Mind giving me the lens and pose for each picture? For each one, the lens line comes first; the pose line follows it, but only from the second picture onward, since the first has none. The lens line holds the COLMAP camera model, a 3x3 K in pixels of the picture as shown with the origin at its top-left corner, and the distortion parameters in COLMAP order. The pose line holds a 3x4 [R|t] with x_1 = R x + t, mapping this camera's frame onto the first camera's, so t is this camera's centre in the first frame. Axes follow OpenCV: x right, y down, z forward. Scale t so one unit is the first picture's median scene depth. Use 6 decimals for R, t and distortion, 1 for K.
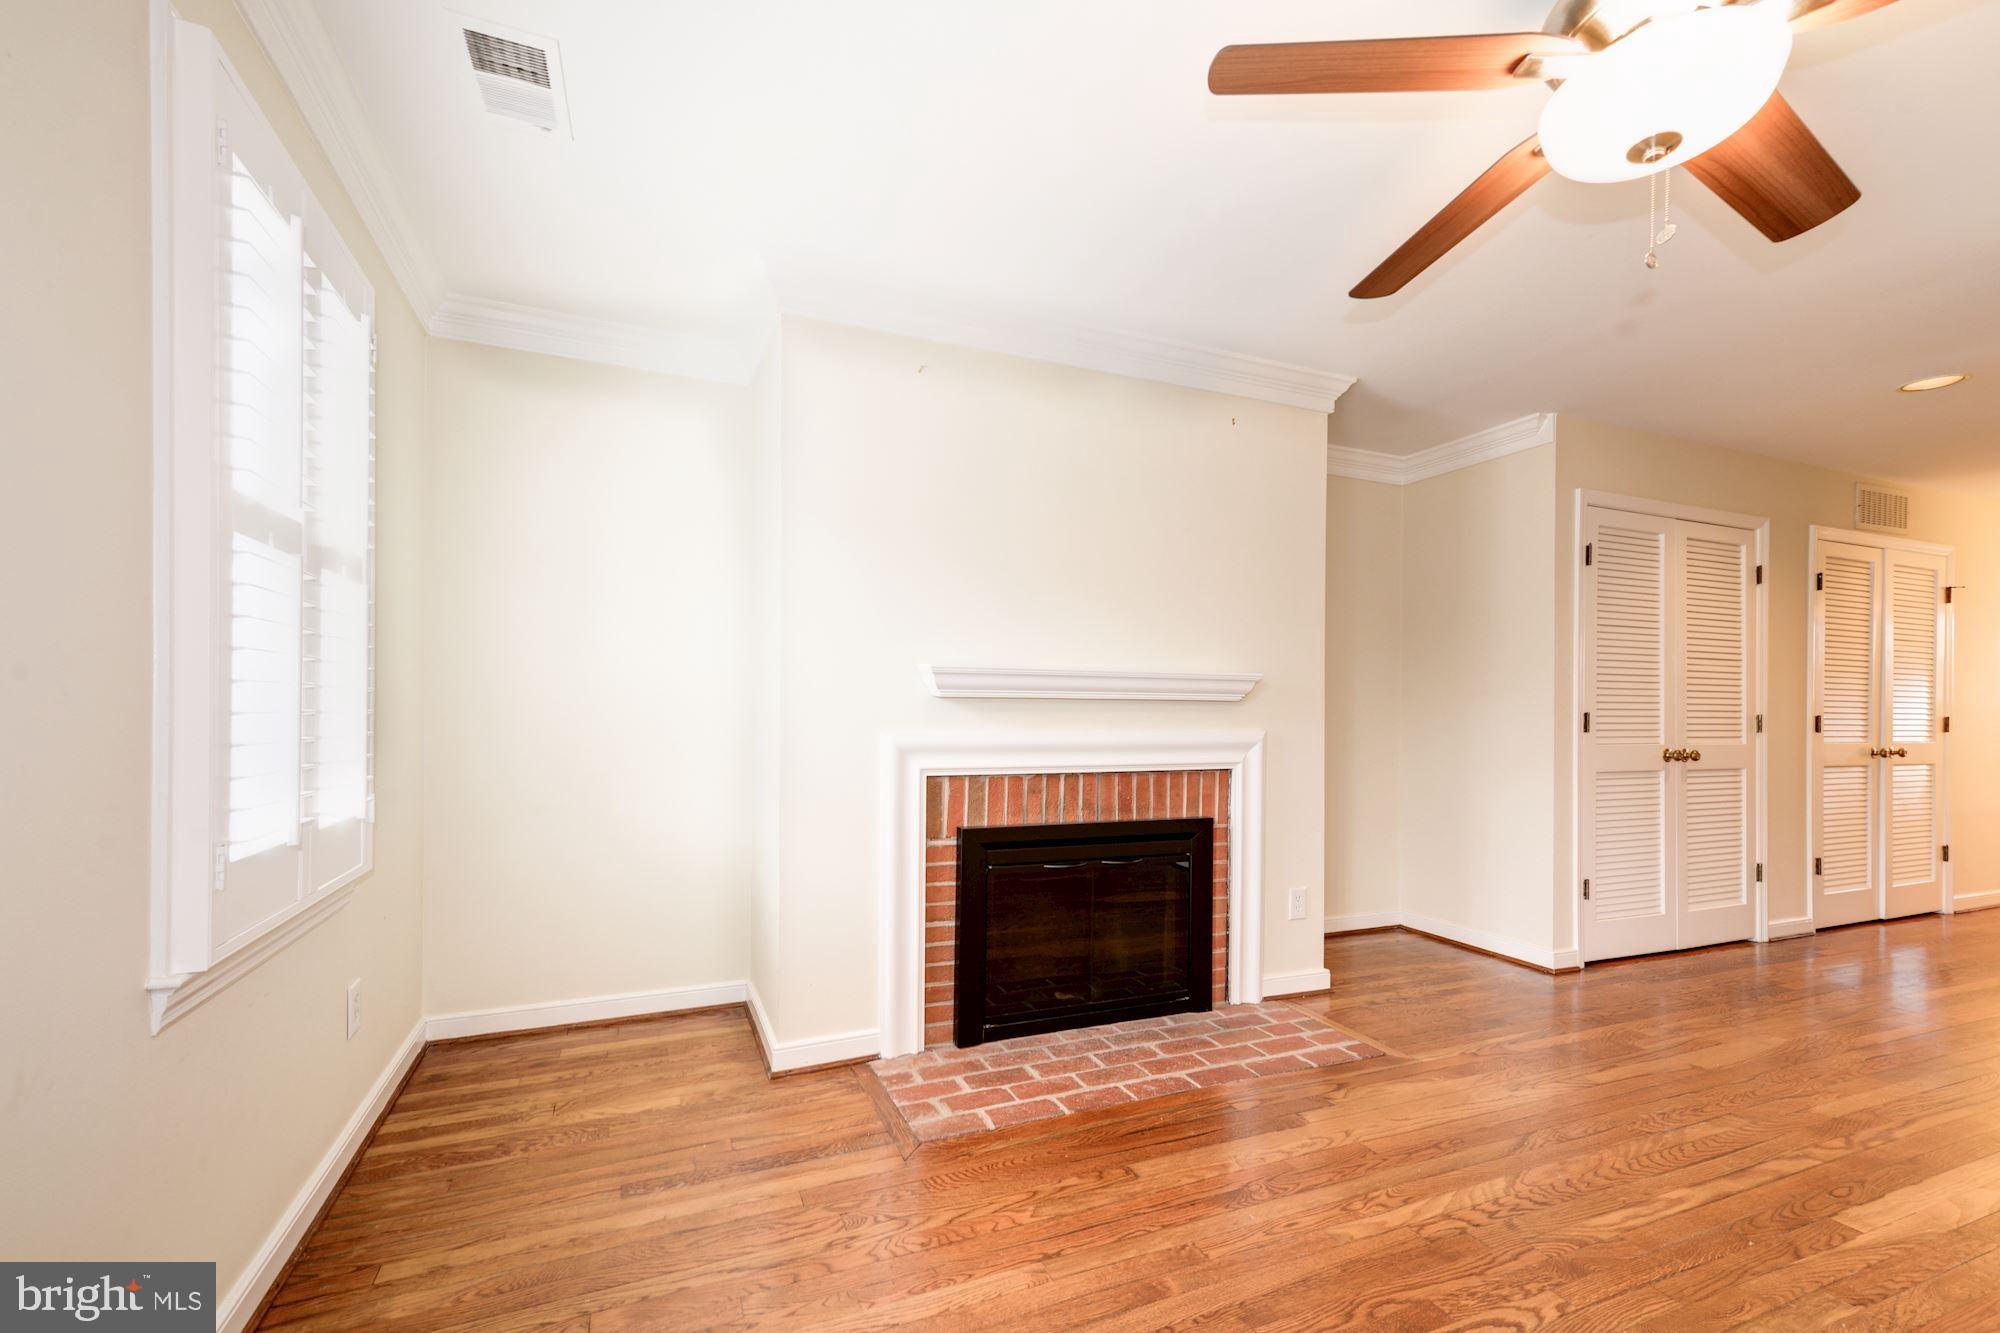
lens RADIAL K [[809.6, 0, 990.7], [0, 809.6, 706.4], [0, 0, 1]] dist [0.018574, -0.000077]
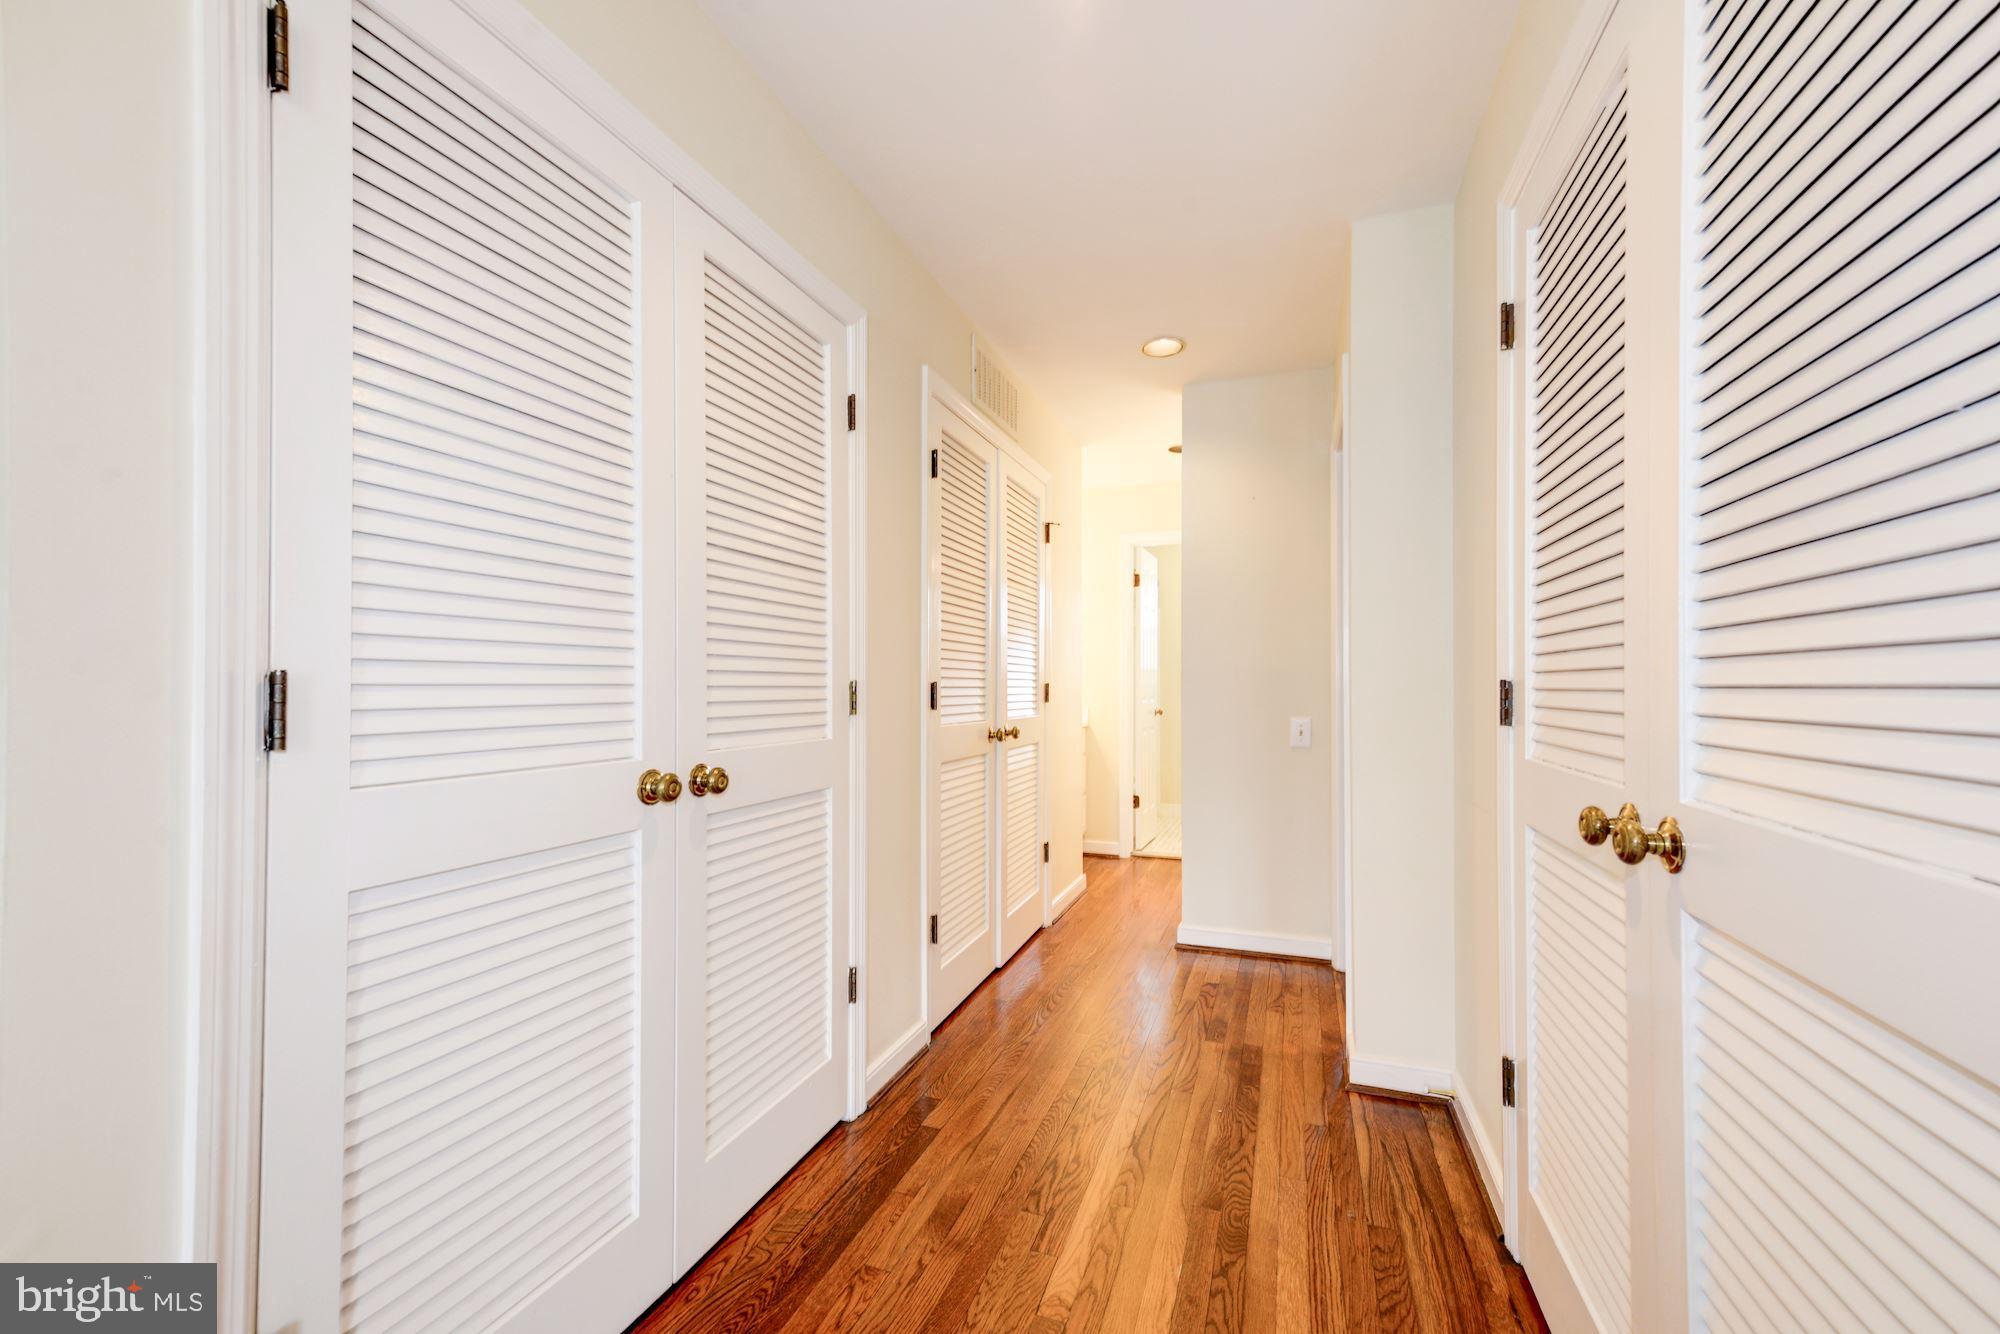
lens RADIAL K [[820.6, 0, 987.0], [0, 820.6, 669.9], [0, 0, 1]] dist [0.020145, 0.000116]
pose [[0.673086, 0.005405, 0.739545, 0.604715], [0.003175, 0.999943, -0.010198, 0.008683], [-0.739558, 0.009212, 0.673030, 0.585774]]
